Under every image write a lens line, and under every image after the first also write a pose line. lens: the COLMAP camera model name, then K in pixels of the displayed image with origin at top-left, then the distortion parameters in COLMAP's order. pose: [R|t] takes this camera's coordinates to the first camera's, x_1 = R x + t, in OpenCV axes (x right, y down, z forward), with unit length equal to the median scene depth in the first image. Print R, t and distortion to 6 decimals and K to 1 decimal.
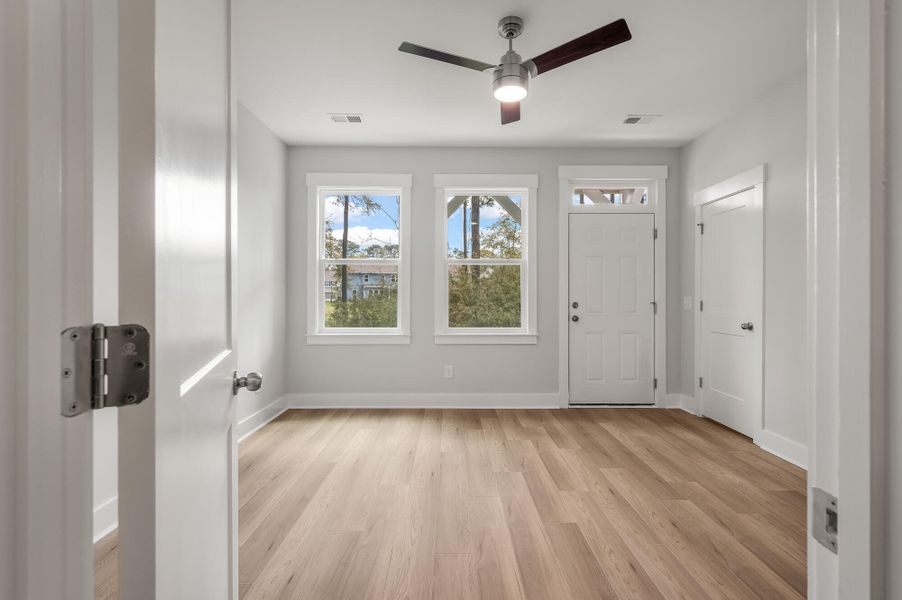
lens RADIAL K [[416.1, 0, 465.6], [0, 416.1, 303.9], [0, 0, 1]] dist [-0.001061, -0.000375]
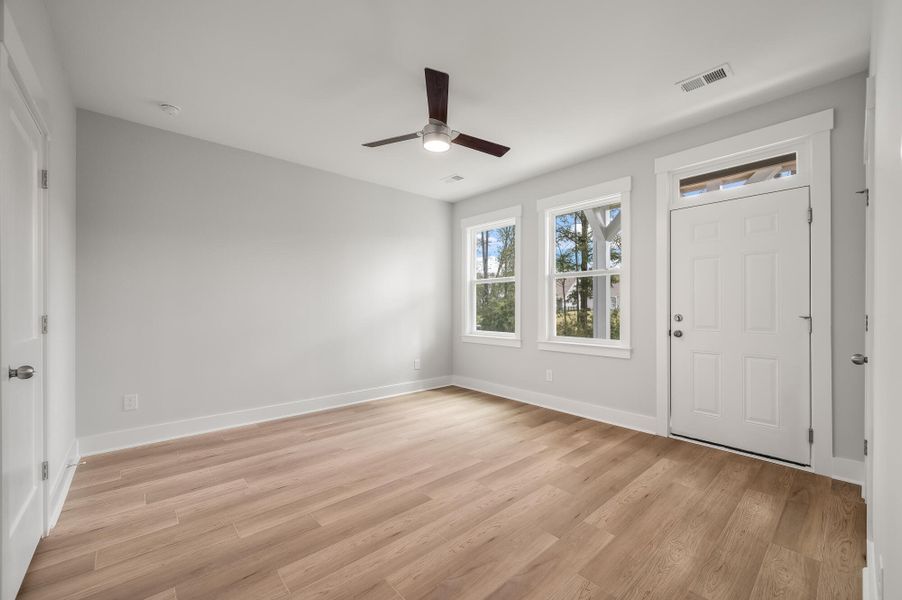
lens RADIAL K [[377.0, 0, 481.8], [0, 377.0, 315.1], [0, 0, 1]] dist [-0.000023, 0.000057]
pose [[0.660655, 0.016153, -0.750516, 0.727098], [-0.011717, 0.999869, 0.011206, -0.008874], [0.750598, 0.001390, 0.660758, 0.245336]]
